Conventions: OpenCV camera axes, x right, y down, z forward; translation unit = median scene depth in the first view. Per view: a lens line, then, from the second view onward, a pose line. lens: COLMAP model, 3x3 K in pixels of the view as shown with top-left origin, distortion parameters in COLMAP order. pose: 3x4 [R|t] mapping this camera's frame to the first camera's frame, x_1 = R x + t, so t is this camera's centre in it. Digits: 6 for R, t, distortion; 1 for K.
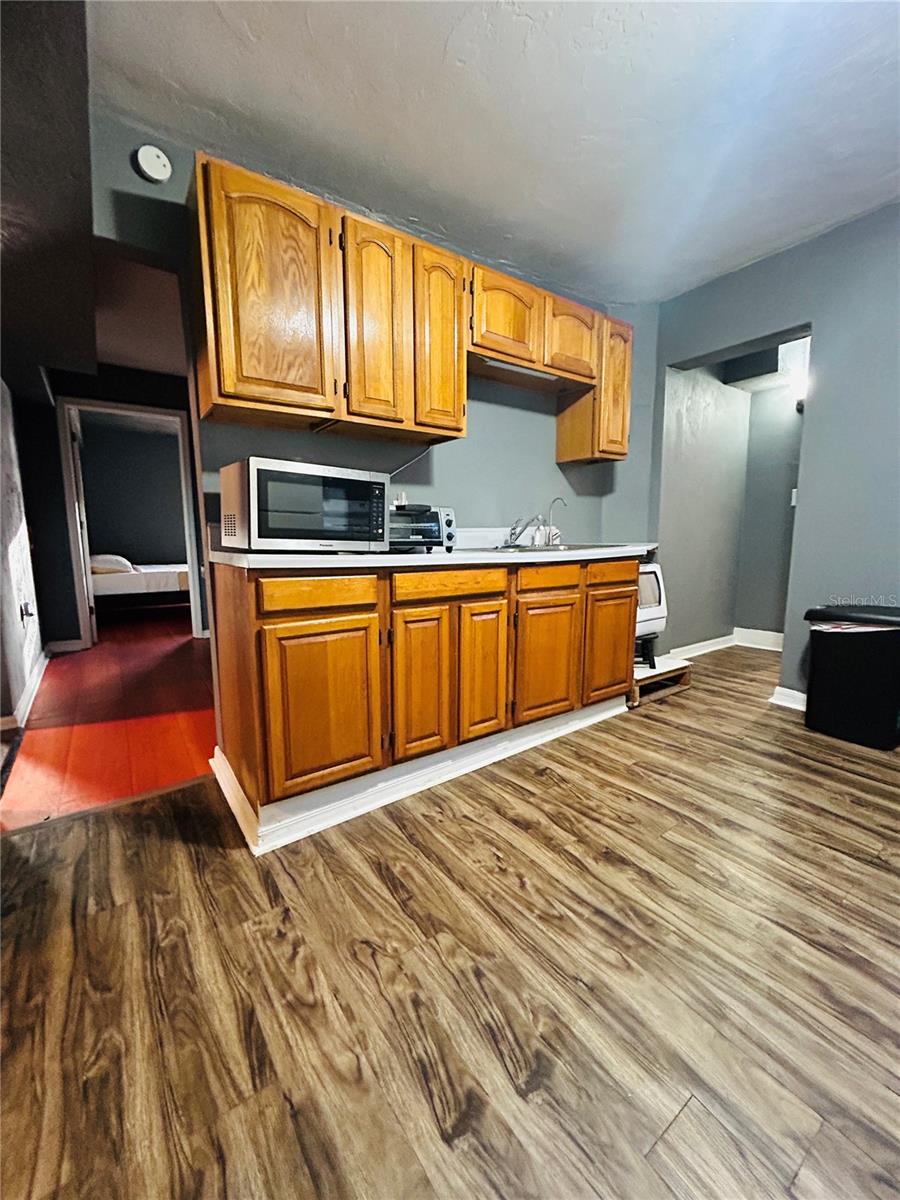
lens RADIAL K [[487.4, 0, 447.5], [0, 487.4, 597.6], [0, 0, 1]] dist [-0.001775, 0.001782]
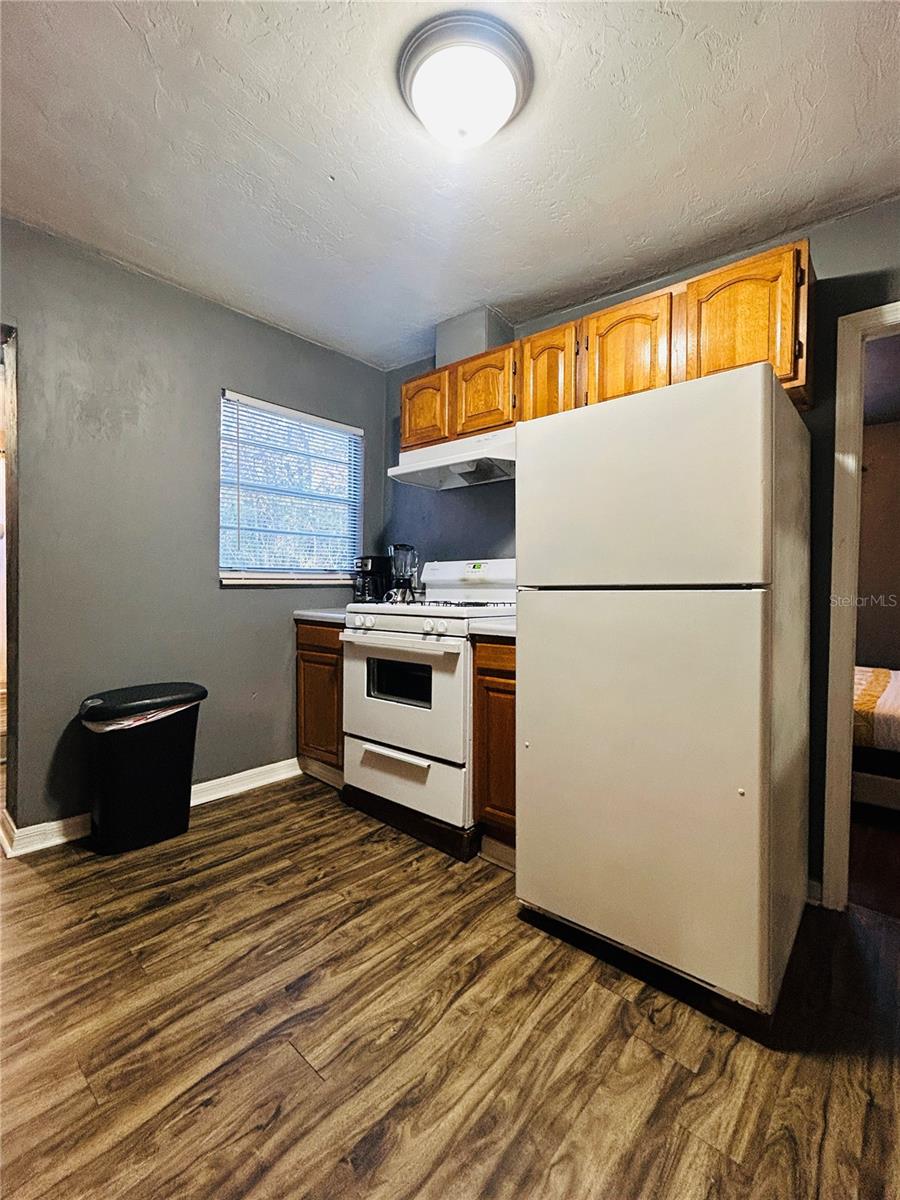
lens RADIAL K [[527.1, 0, 450.4], [0, 527.1, 597.4], [0, 0, 1]] dist [0.000749, 0.001186]
pose [[-0.237829, -0.020706, 0.971086, -0.351115], [0.111993, 0.992520, 0.048591, -0.209592], [-0.964829, 0.120312, -0.233731, 1.024776]]
